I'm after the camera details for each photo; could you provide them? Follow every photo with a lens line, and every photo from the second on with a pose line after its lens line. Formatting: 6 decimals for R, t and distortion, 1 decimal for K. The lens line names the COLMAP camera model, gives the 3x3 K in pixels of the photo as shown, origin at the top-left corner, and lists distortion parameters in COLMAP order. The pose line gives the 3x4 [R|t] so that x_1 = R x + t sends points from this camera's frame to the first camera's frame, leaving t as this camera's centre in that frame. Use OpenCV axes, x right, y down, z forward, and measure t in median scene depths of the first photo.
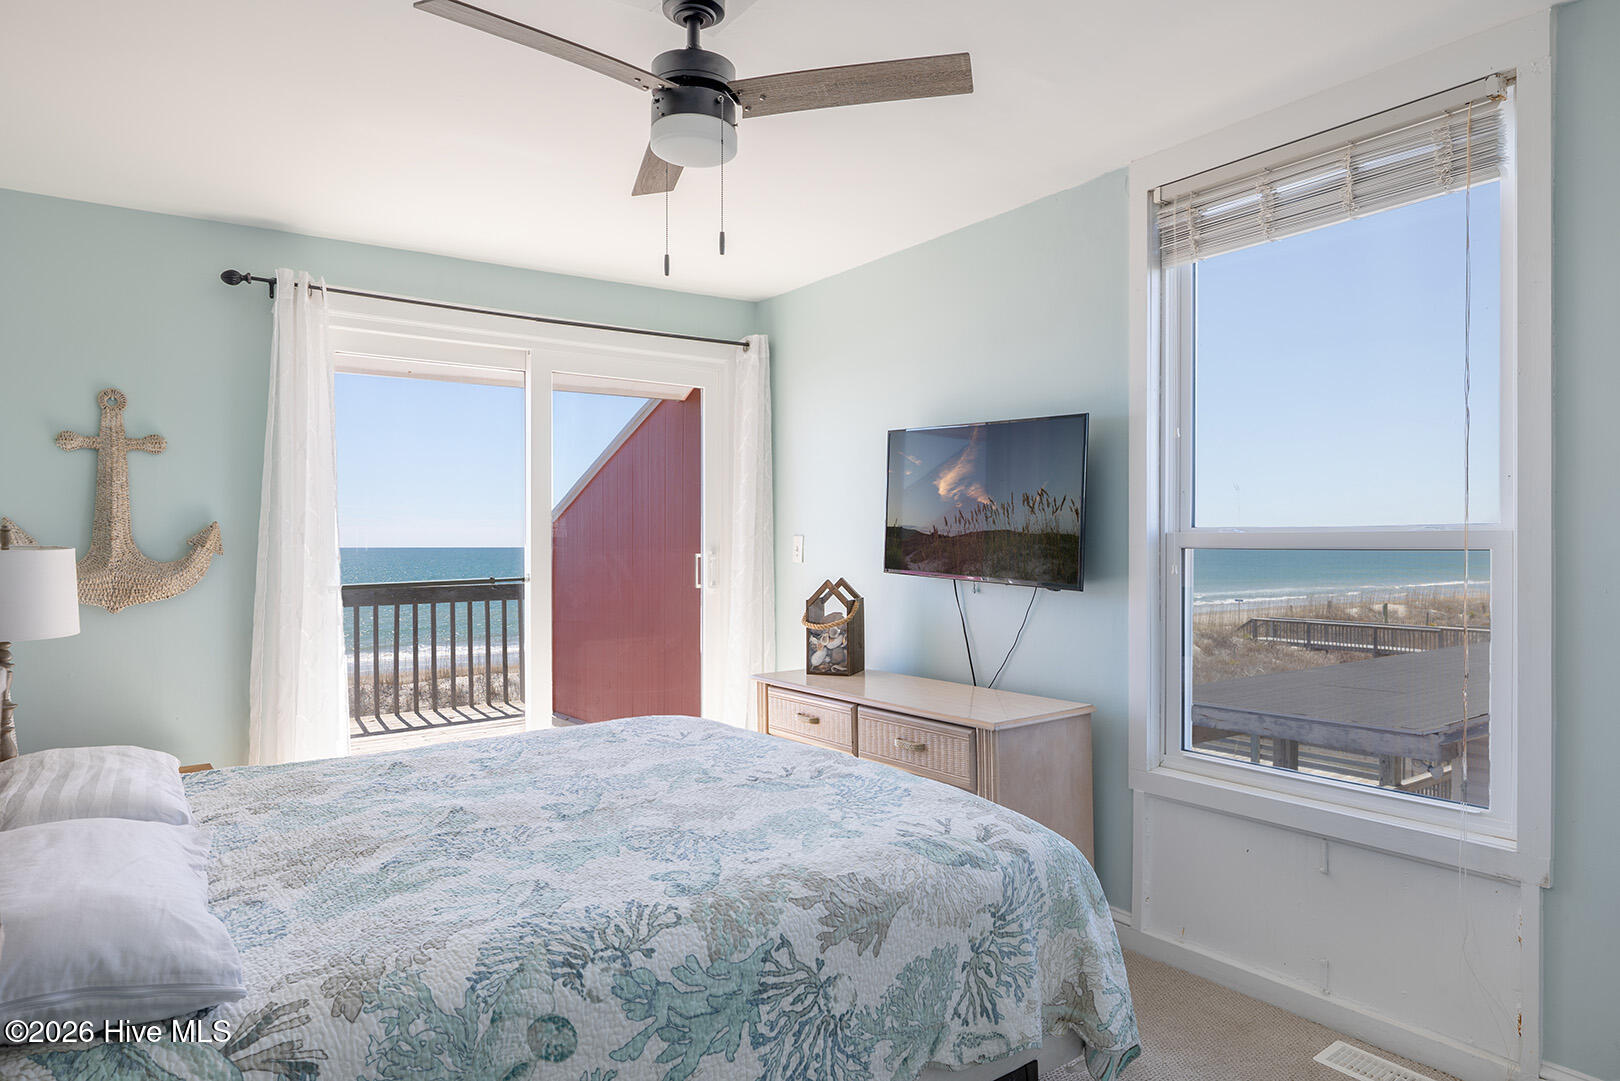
lens RADIAL K [[979.1, 0, 808.7], [0, 979.1, 547.0], [0, 0, 1]] dist [-0.002369, -0.000852]
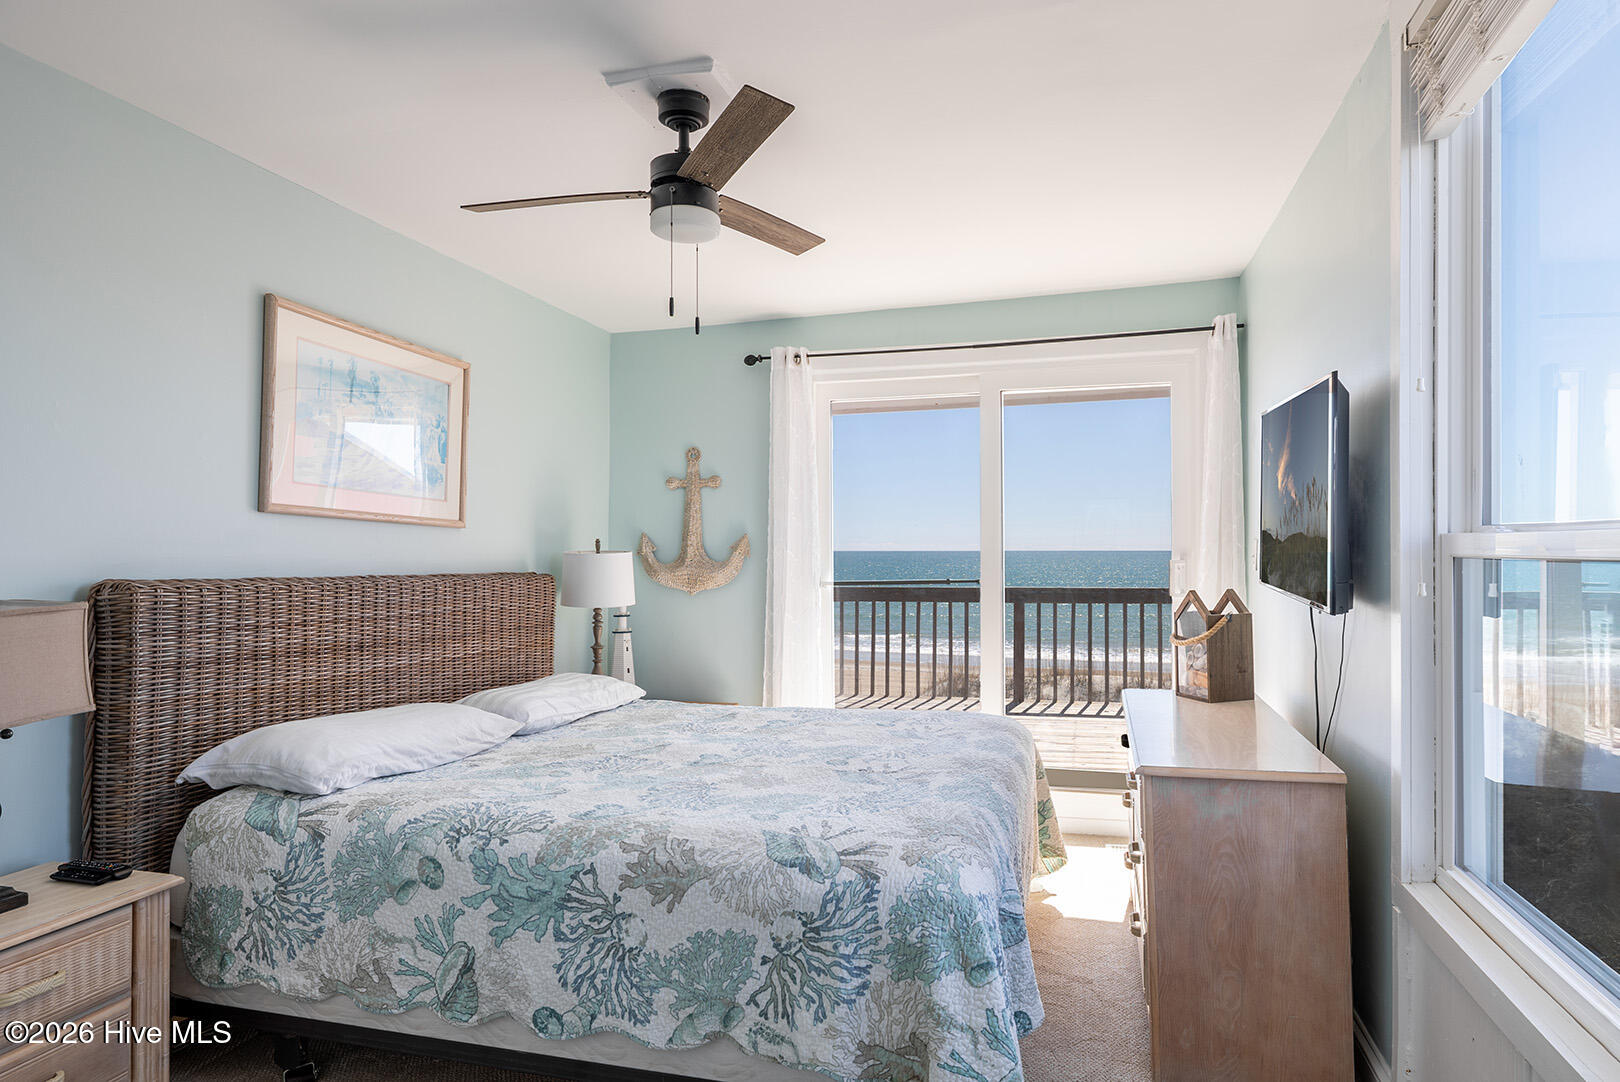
lens RADIAL K [[954.3, 0, 813.6], [0, 954.3, 542.5], [0, 0, 1]] dist [0.004066, 0.000576]
pose [[0.612781, -0.005140, -0.790236, 1.025909], [-0.000816, 0.999974, -0.007137, -0.006593], [0.790253, 0.005018, 0.612761, 0.433775]]
